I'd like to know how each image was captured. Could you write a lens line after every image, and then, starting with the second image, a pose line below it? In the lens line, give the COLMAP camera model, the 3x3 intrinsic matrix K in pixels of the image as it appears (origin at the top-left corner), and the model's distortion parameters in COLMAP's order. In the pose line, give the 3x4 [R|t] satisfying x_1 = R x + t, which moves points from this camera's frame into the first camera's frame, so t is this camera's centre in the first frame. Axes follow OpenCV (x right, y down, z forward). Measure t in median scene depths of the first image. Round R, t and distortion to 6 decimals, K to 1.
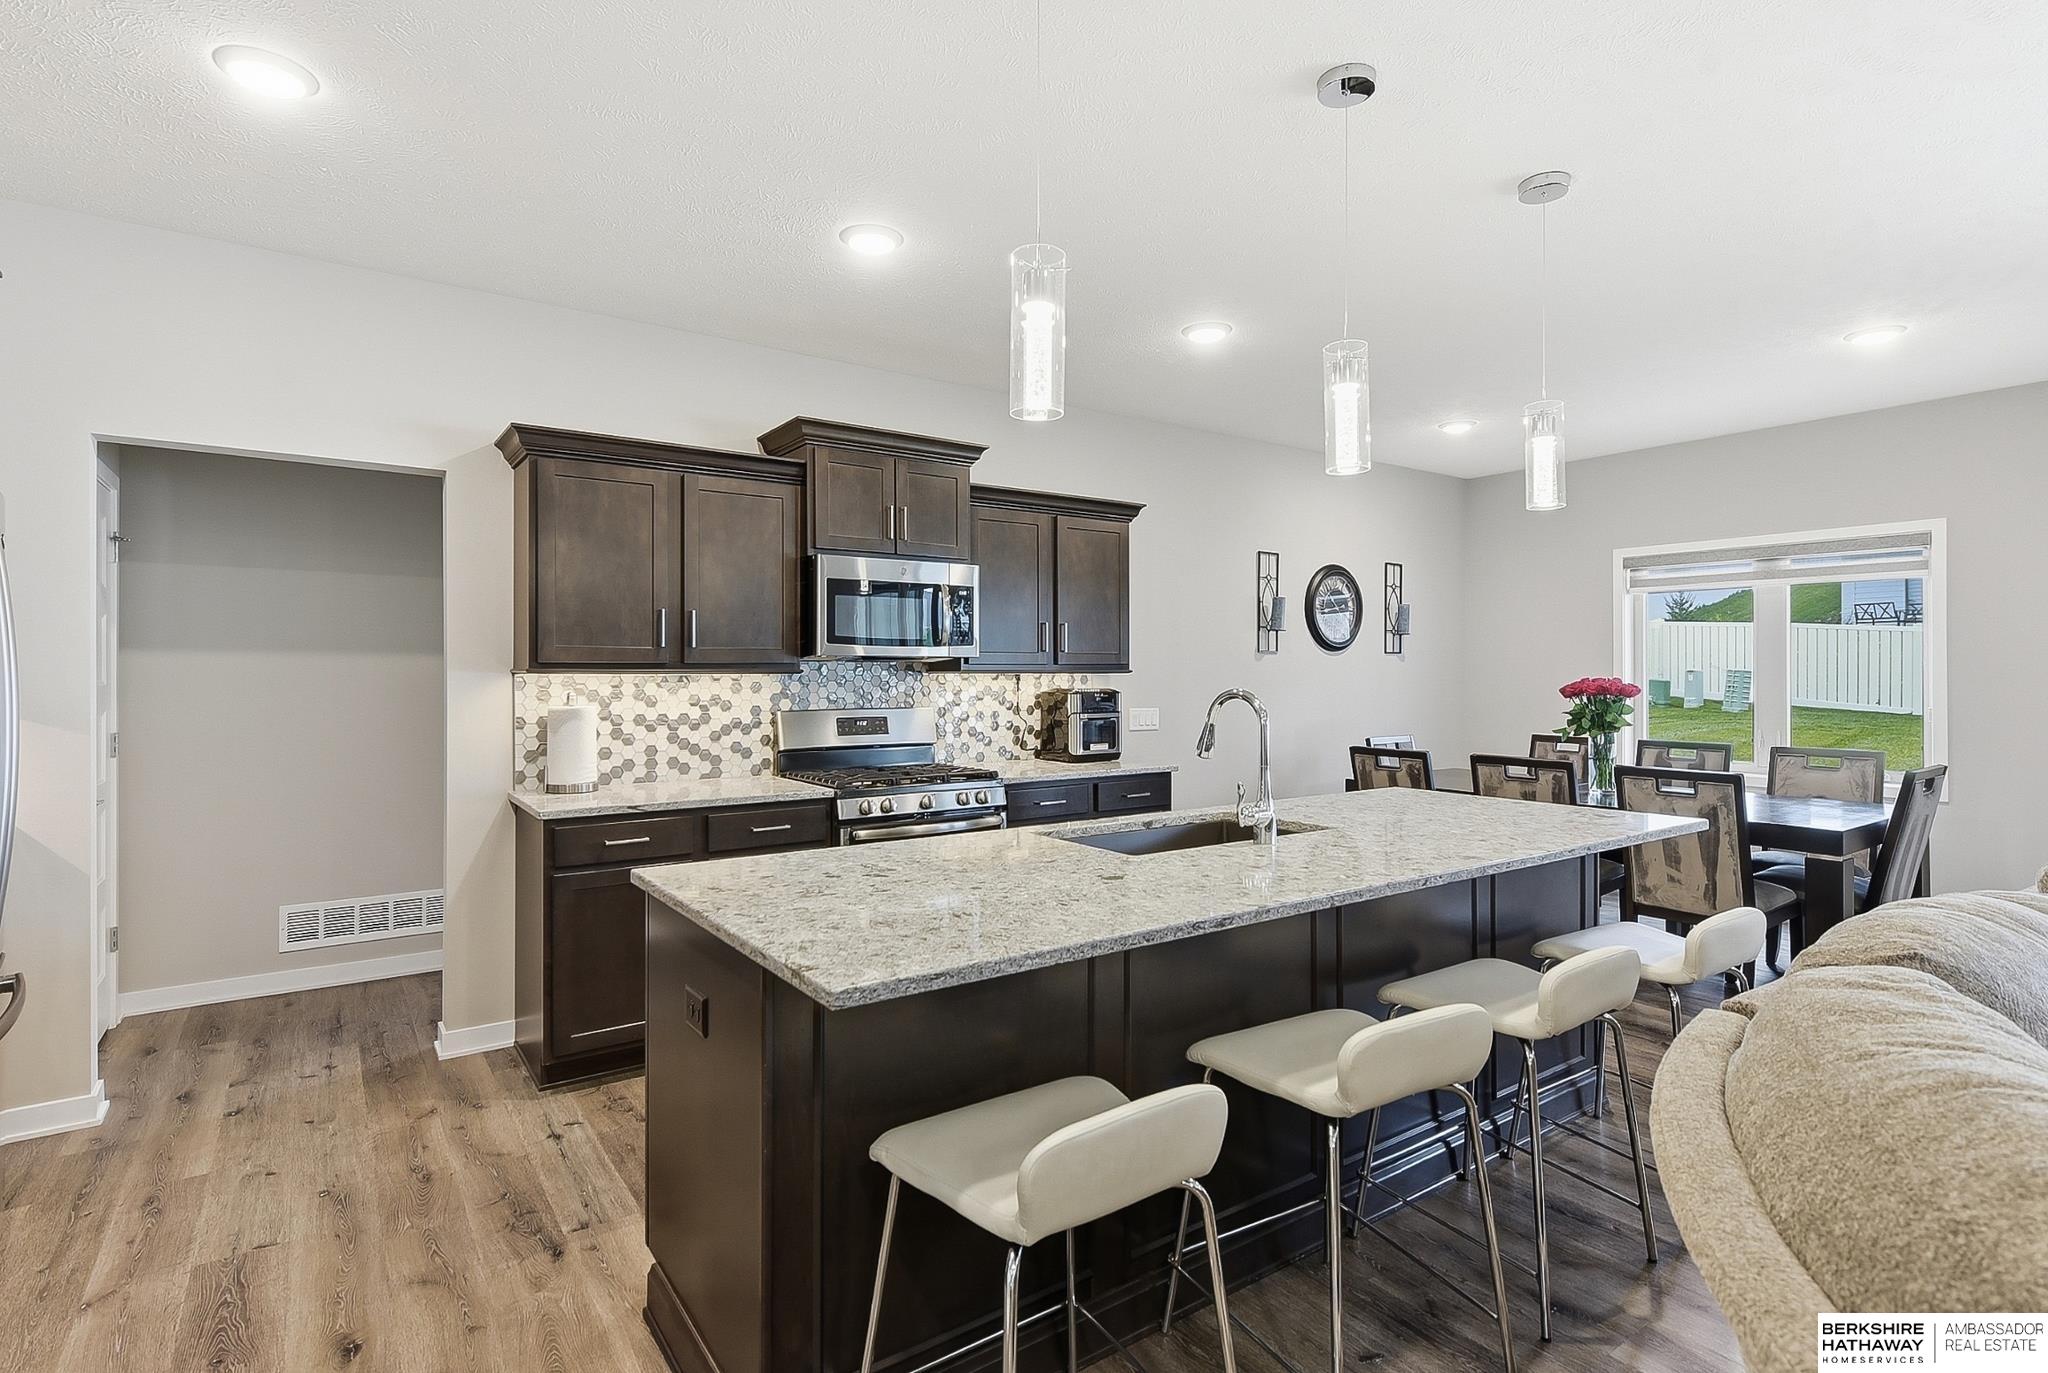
lens RADIAL K [[991.3, 0, 1012.9], [0, 991.3, 673.7], [0, 0, 1]] dist [0.005550, -0.003437]
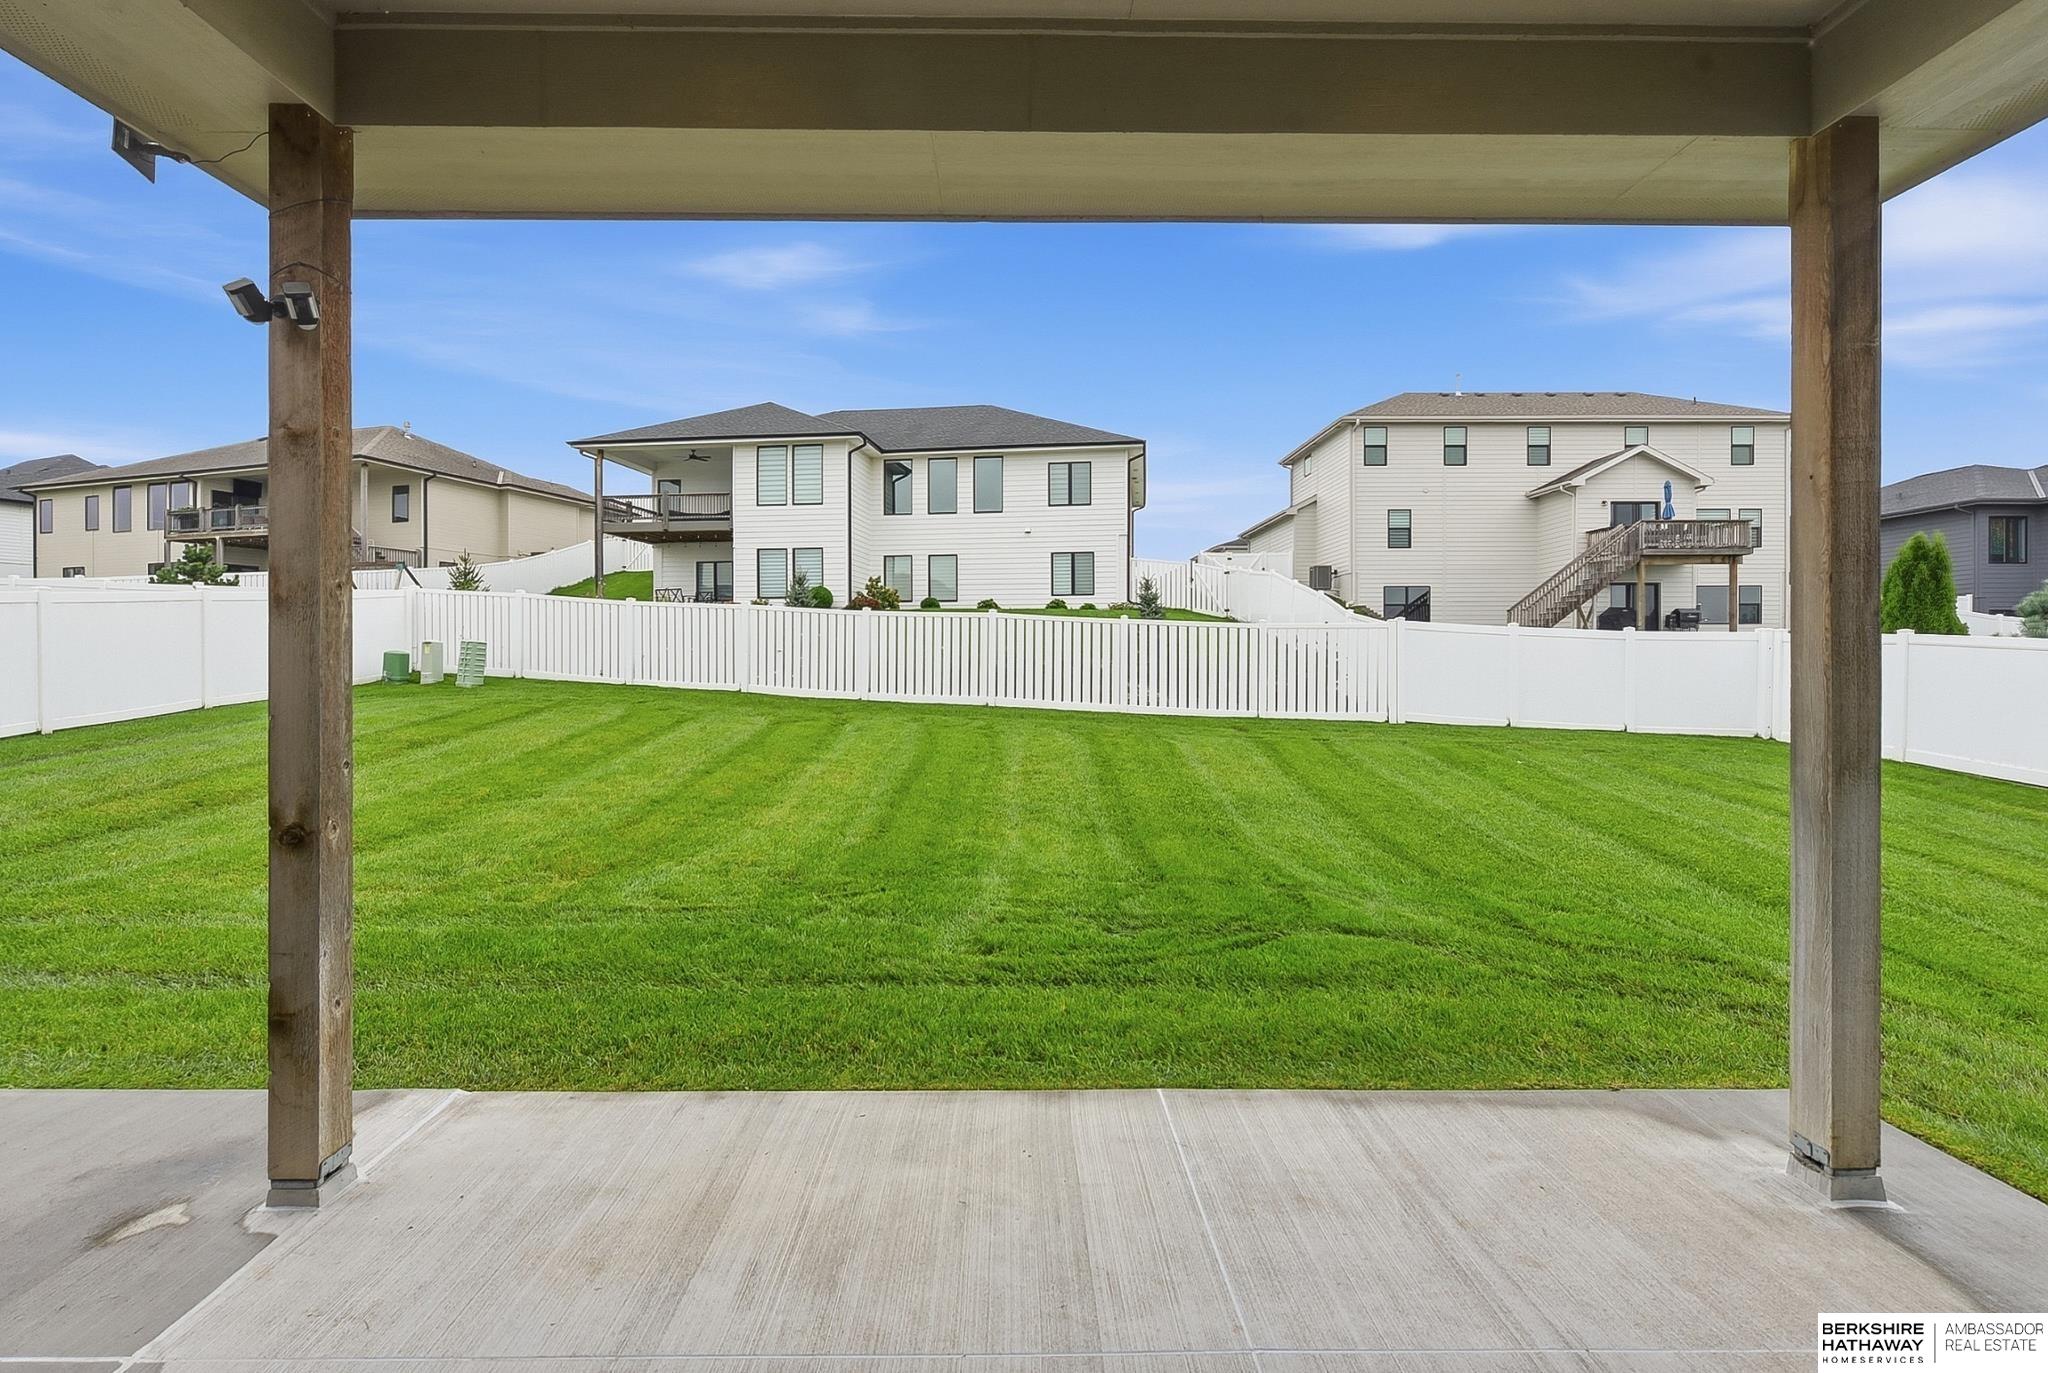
lens RADIAL K [[946.1, 0, 1012.0], [0, 946.1, 653.8], [0, 0, 1]] dist [0.001955, -0.001685]
pose [[0.564728, 0.001583, 0.825276, 1.237164], [0.002544, 0.999990, -0.003659, 0.053282], [-0.825273, 0.004166, 0.564718, 0.416469]]
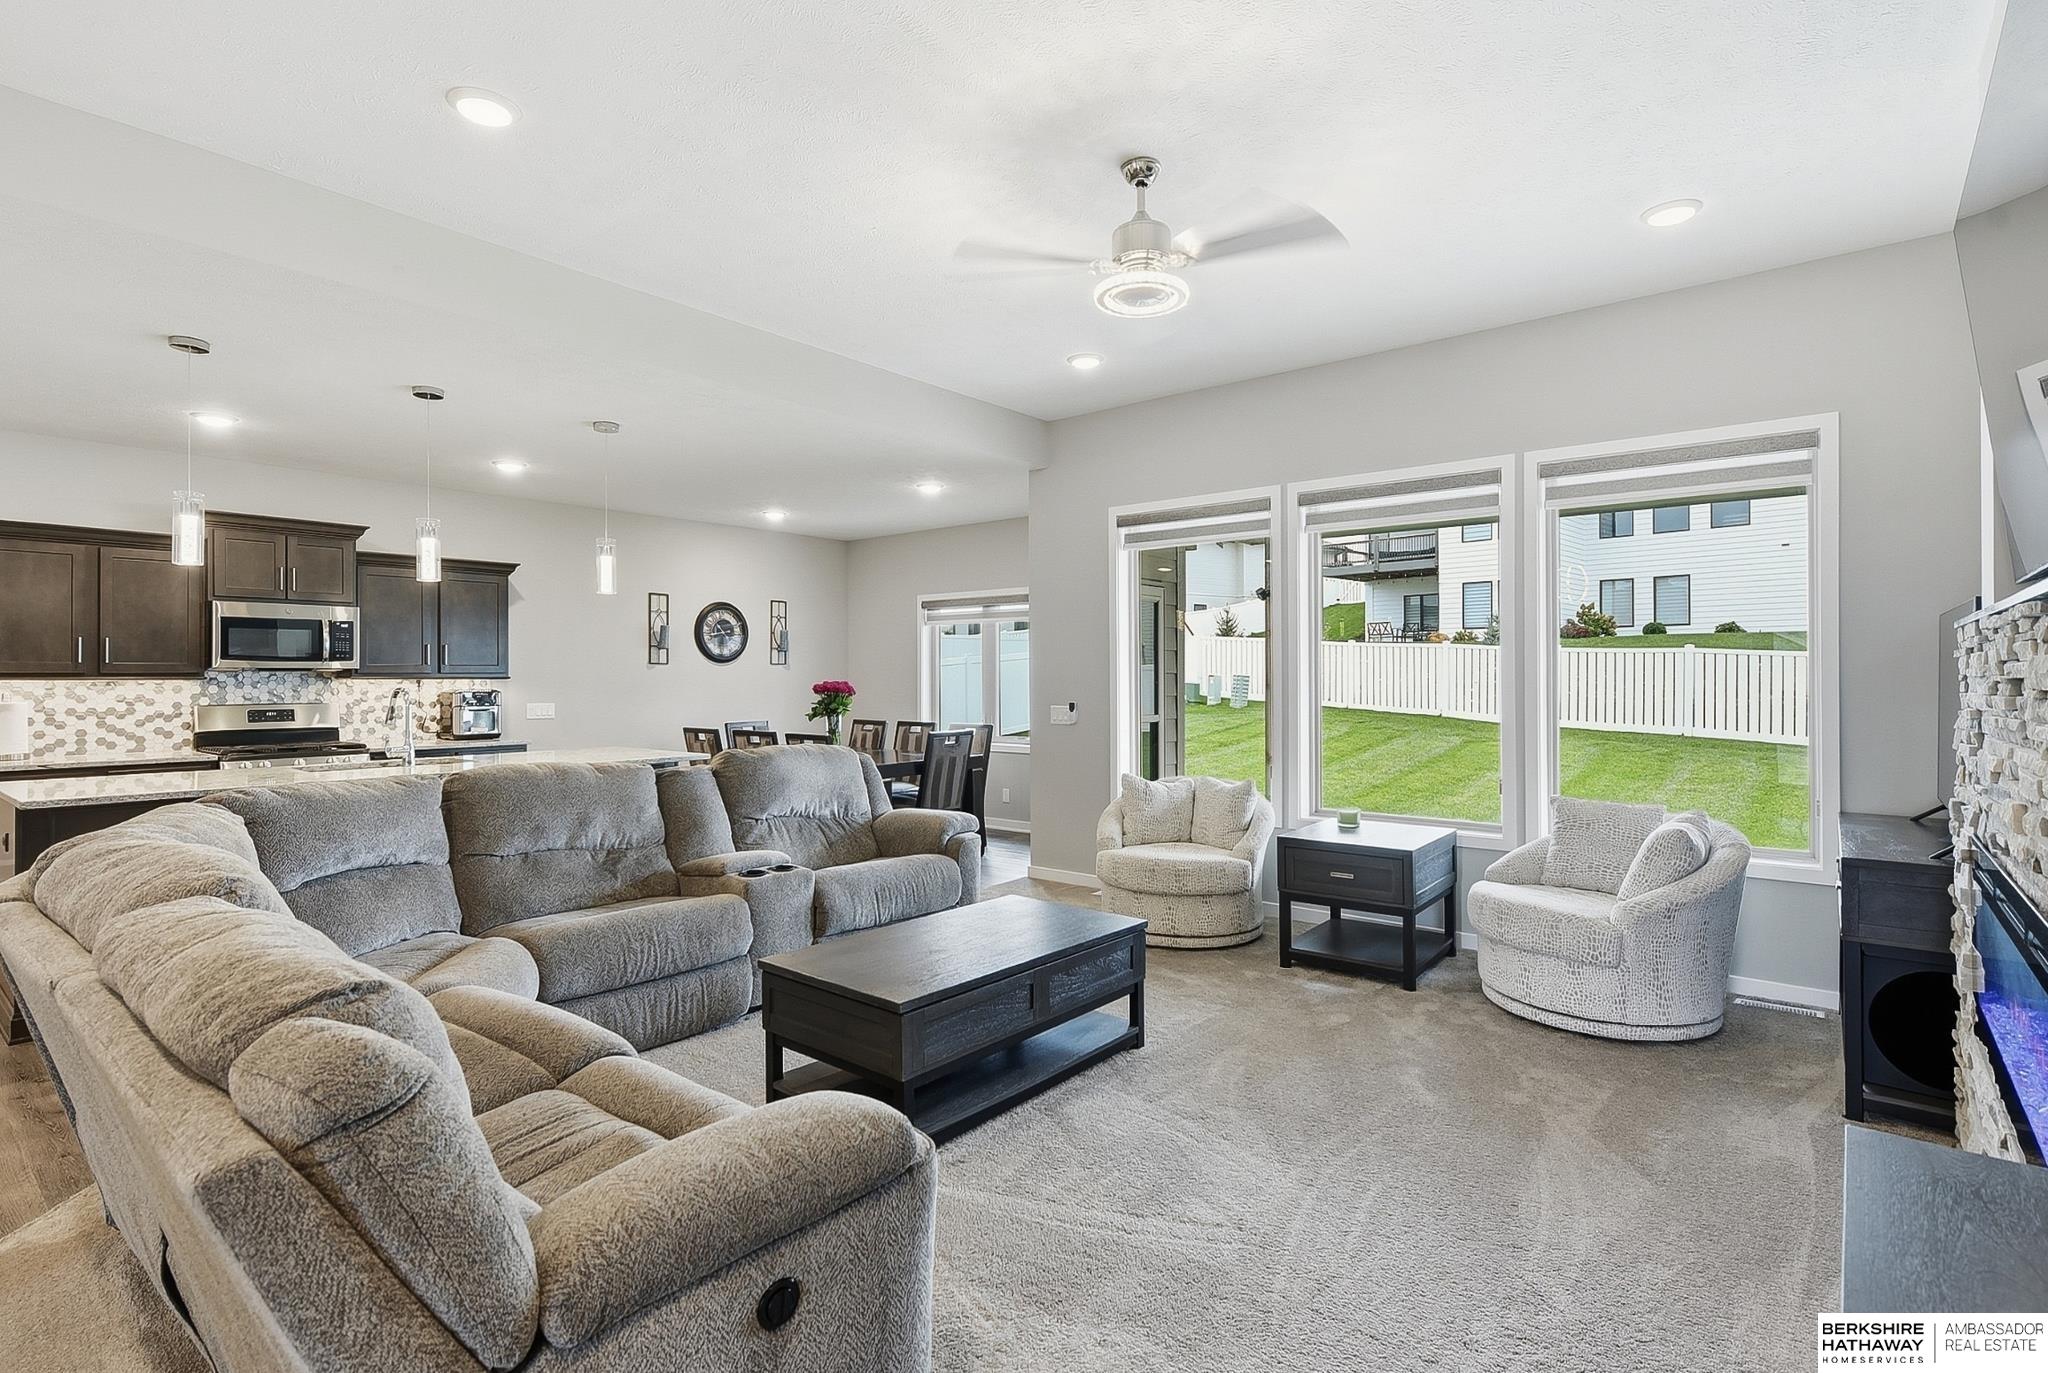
lens RADIAL K [[991.3, 0, 1017.8], [0, 991.3, 674.8], [0, 0, 1]] dist [0.005550, -0.003437]
pose [[0.962203, -0.000849, 0.272331, 0.456566], [0.001811, 0.999993, -0.003281, -0.000326], [-0.272326, 0.003650, 0.962198, -0.631135]]
